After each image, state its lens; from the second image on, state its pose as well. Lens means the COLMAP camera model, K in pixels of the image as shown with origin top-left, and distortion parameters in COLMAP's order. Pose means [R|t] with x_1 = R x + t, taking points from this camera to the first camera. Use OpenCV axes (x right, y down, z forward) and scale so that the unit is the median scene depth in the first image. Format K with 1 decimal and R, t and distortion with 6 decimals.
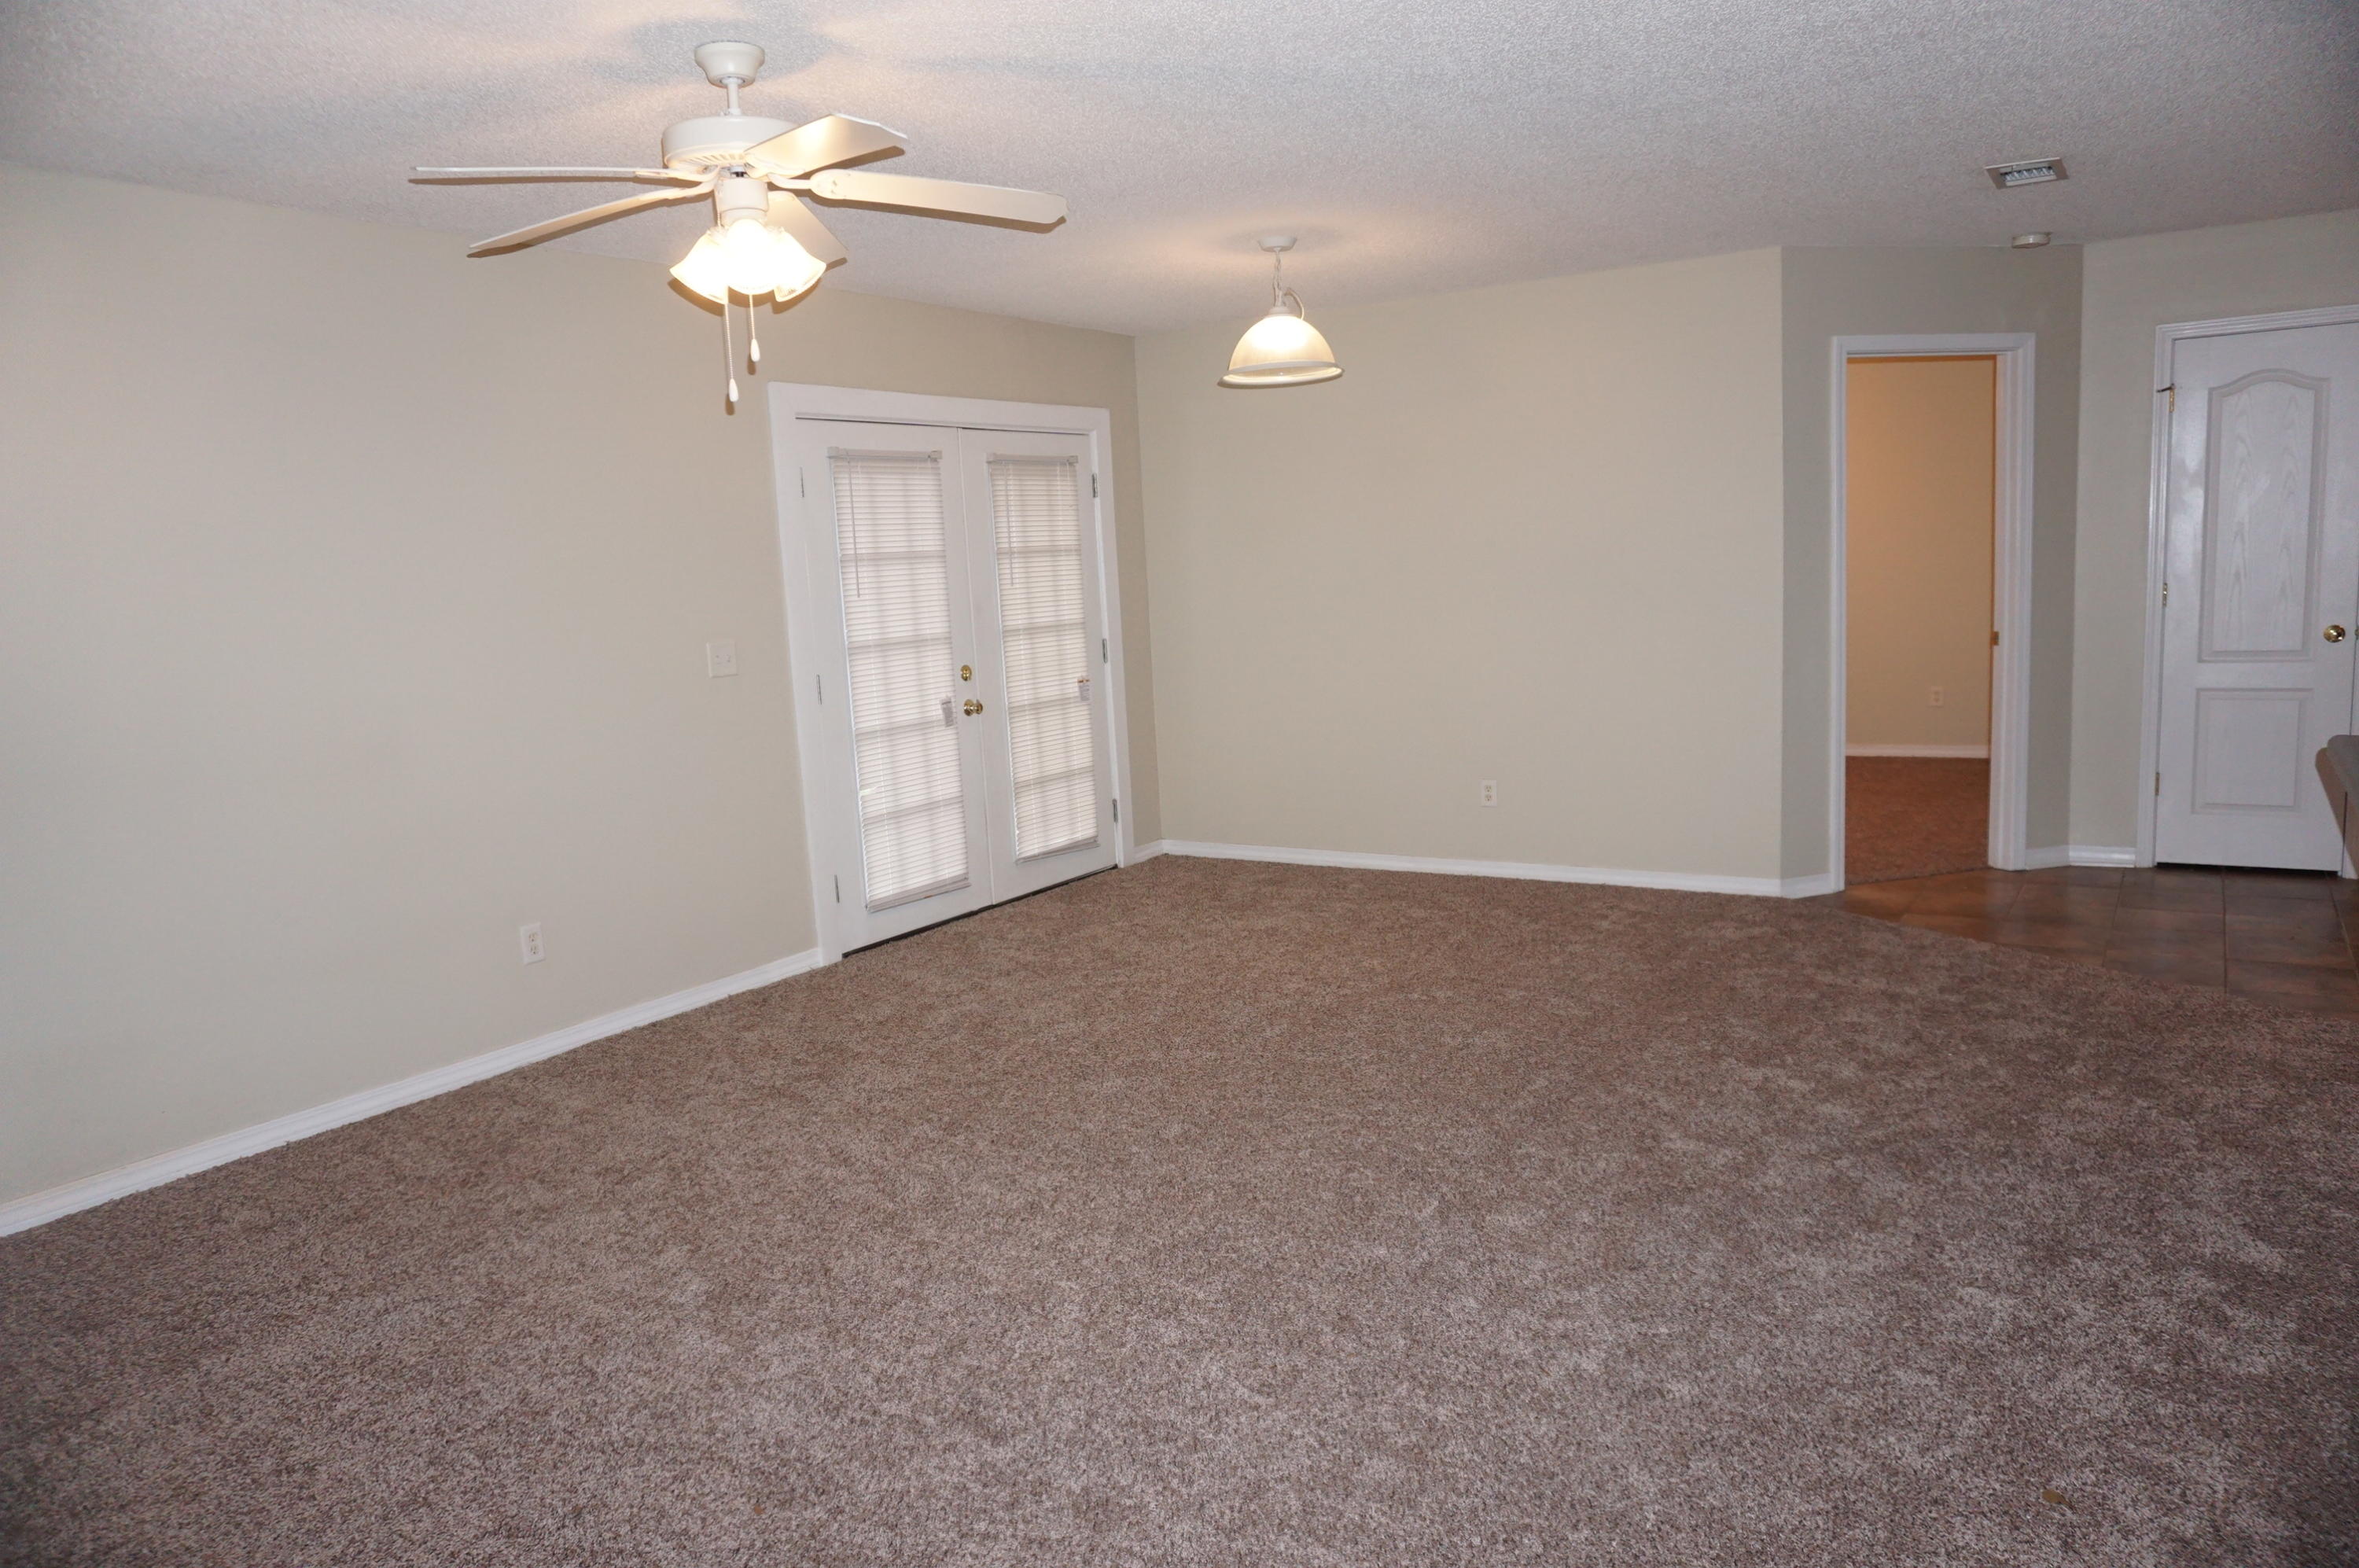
lens RADIAL K [[1568.9, 0, 1179.5], [0, 1568.9, 784.0], [0, 0, 1]] dist [-0.035038, 0.003181]
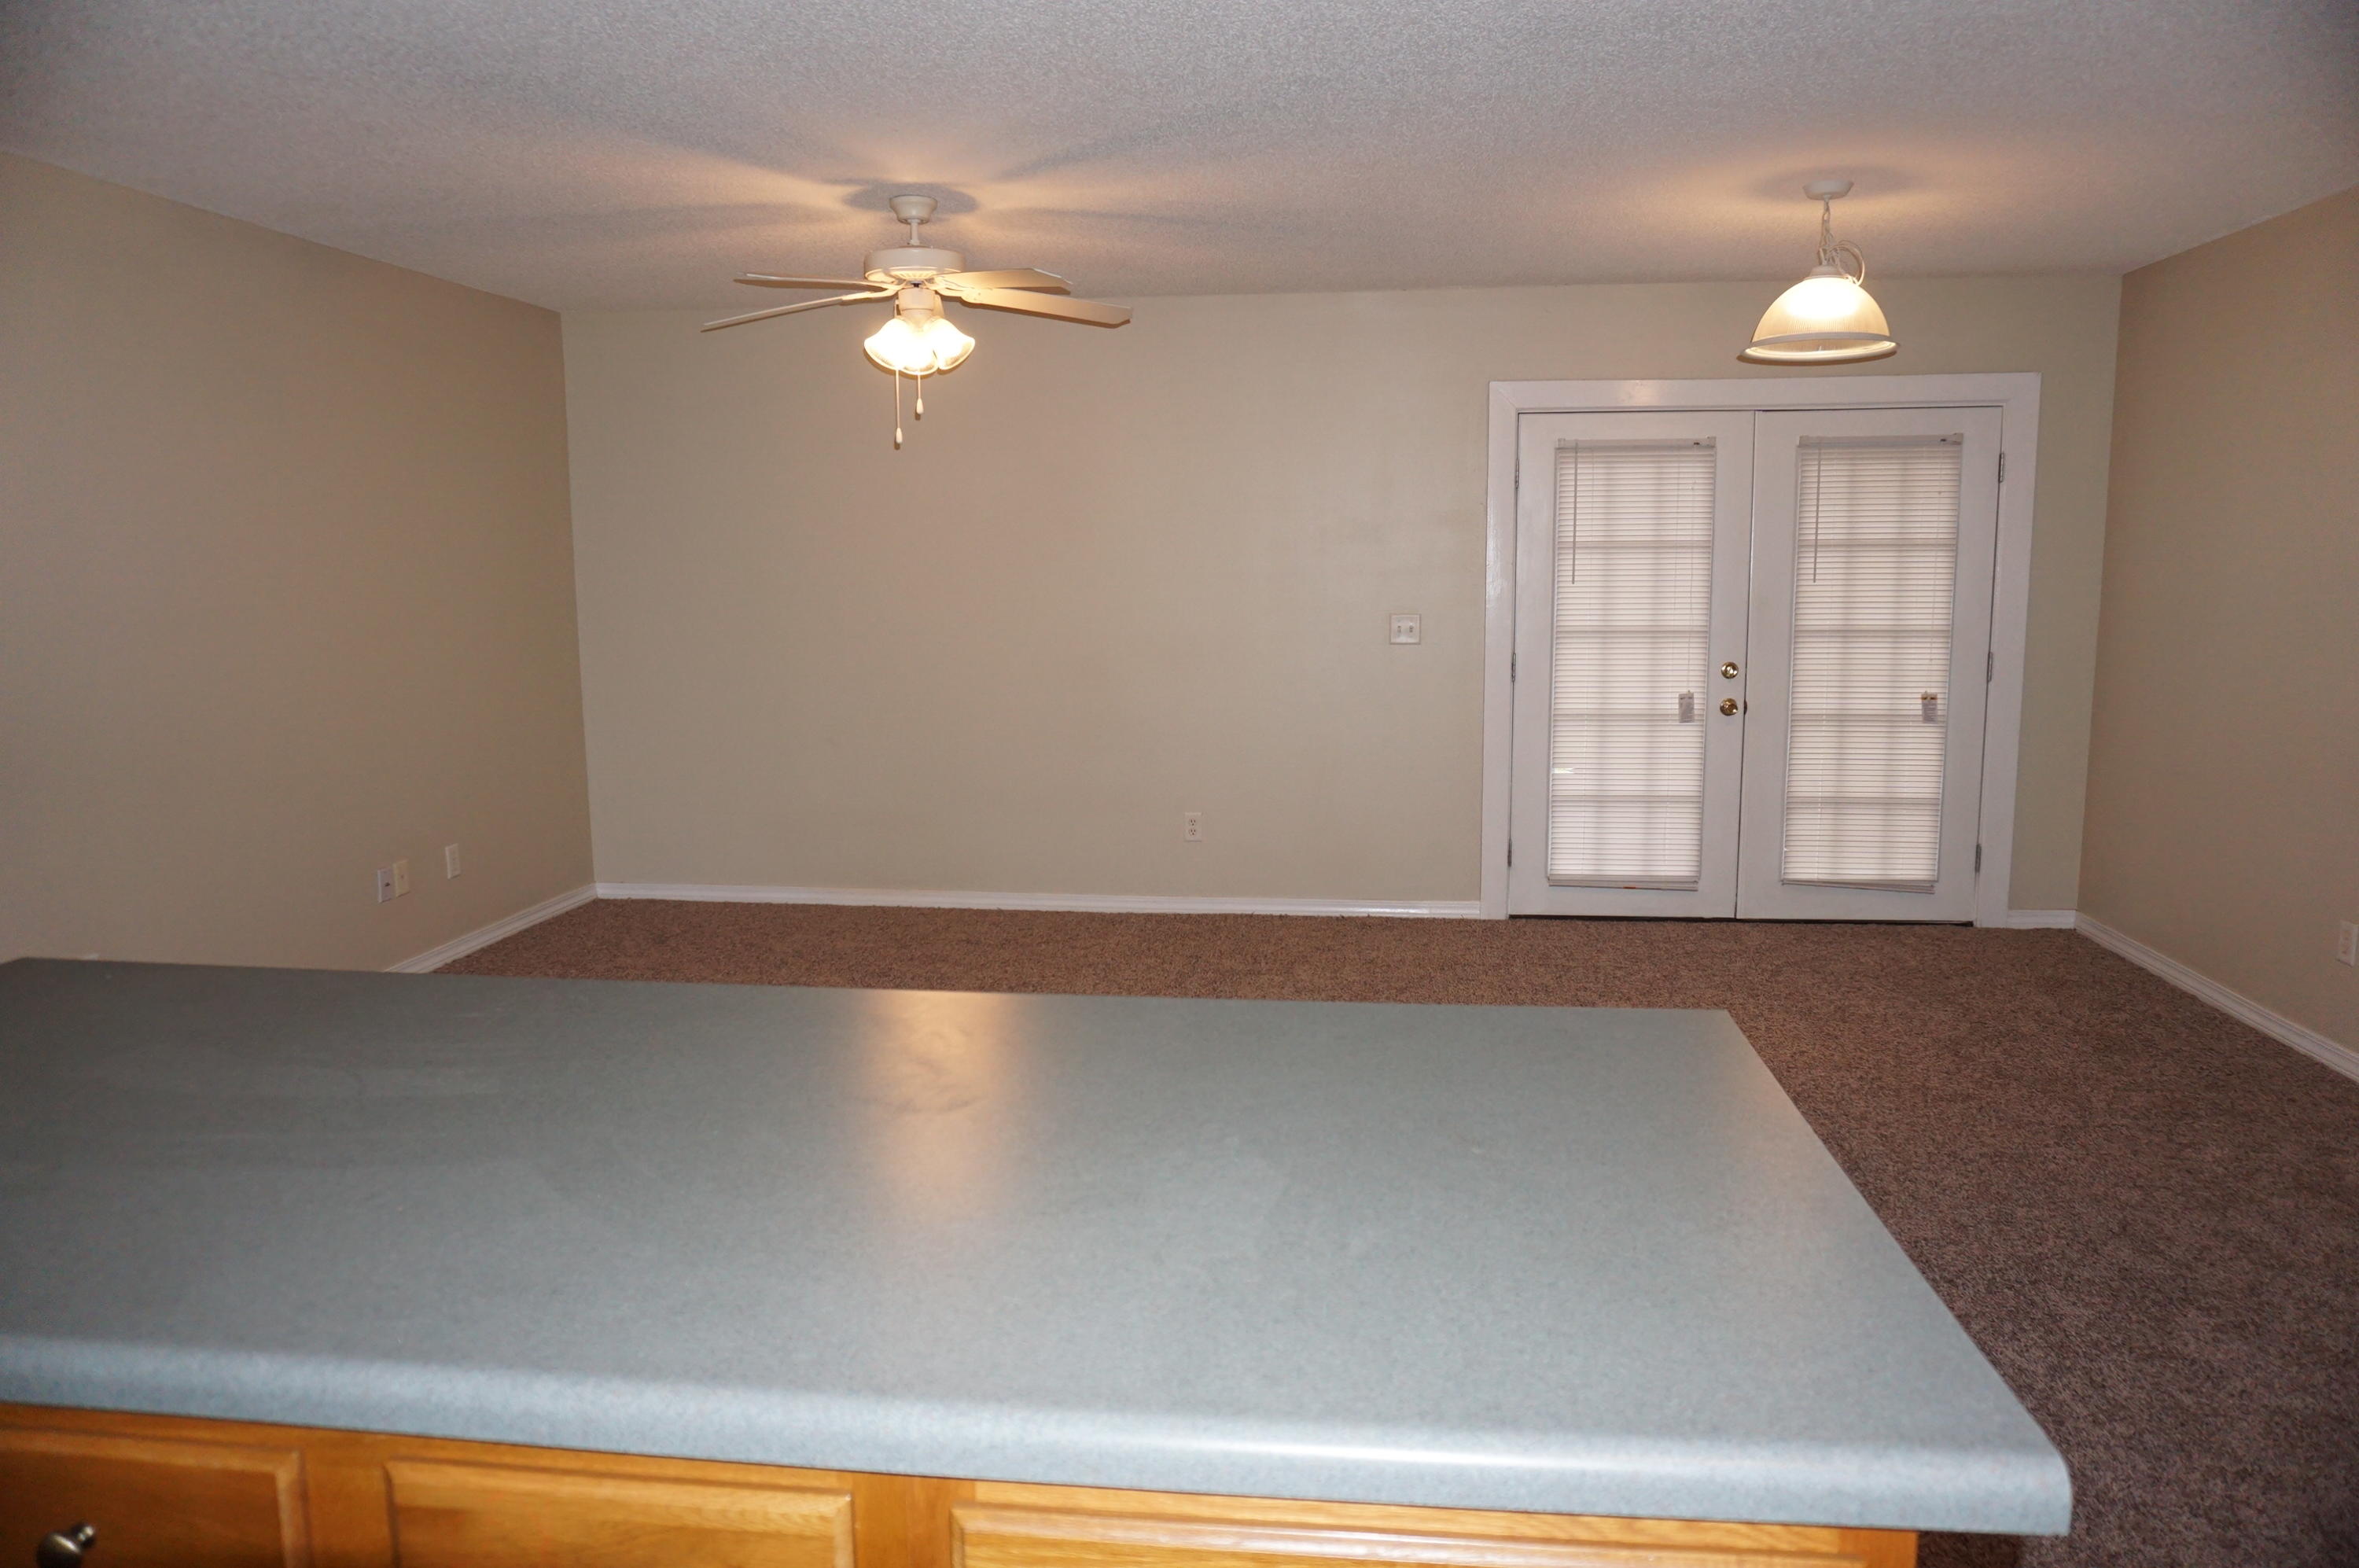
lens RADIAL K [[1568.9, 0, 1179.5], [0, 1568.9, 784.0], [0, 0, 1]] dist [-0.035038, 0.003181]
pose [[0.440719, 0.168428, -0.881702, 0.579837], [-0.143238, 0.982849, 0.116151, -0.067334], [0.886143, 0.075103, 0.457285, 0.285097]]
